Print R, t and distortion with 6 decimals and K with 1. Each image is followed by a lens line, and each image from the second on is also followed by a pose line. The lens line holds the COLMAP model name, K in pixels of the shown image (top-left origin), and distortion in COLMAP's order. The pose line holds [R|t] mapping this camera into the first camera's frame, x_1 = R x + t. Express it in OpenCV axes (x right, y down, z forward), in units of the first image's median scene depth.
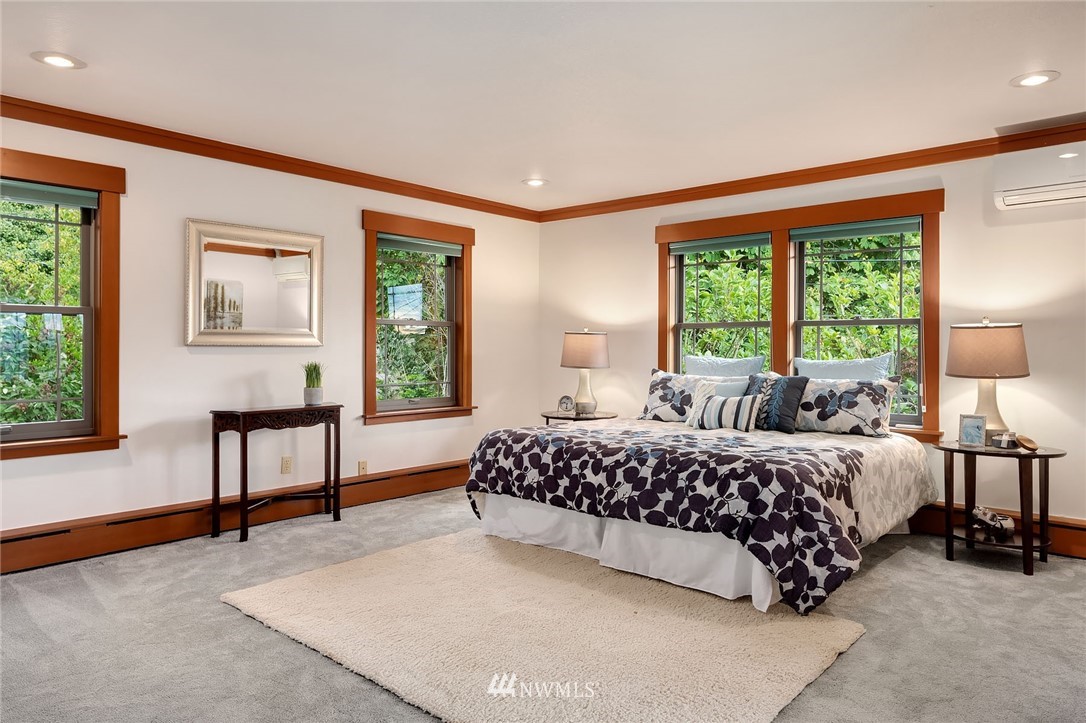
lens RADIAL K [[708.7, 0, 549.5], [0, 708.7, 354.3], [0, 0, 1]] dist [-0.001523, -0.001612]
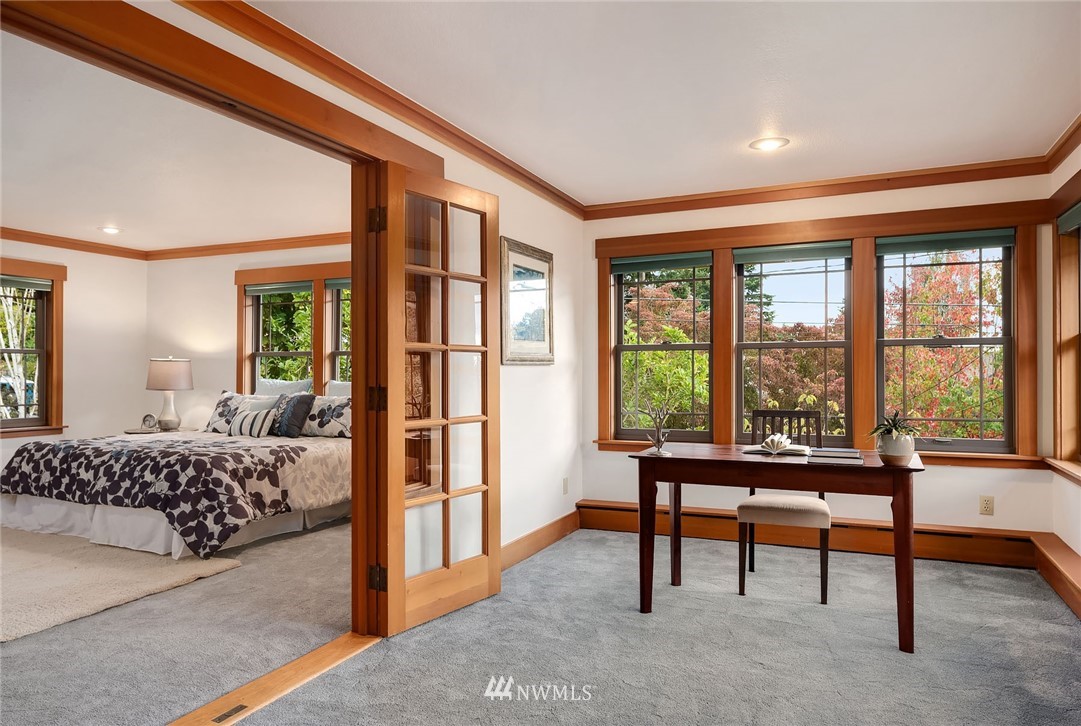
lens RADIAL K [[705.5, 0, 536.3], [0, 705.5, 370.4], [0, 0, 1]] dist [-0.001523, -0.001612]
pose [[0.957471, -0.001884, 0.288524, 0.452046], [0.004653, 0.999949, -0.008912, 0.000063], [-0.288493, 0.009876, 0.957431, -0.436548]]
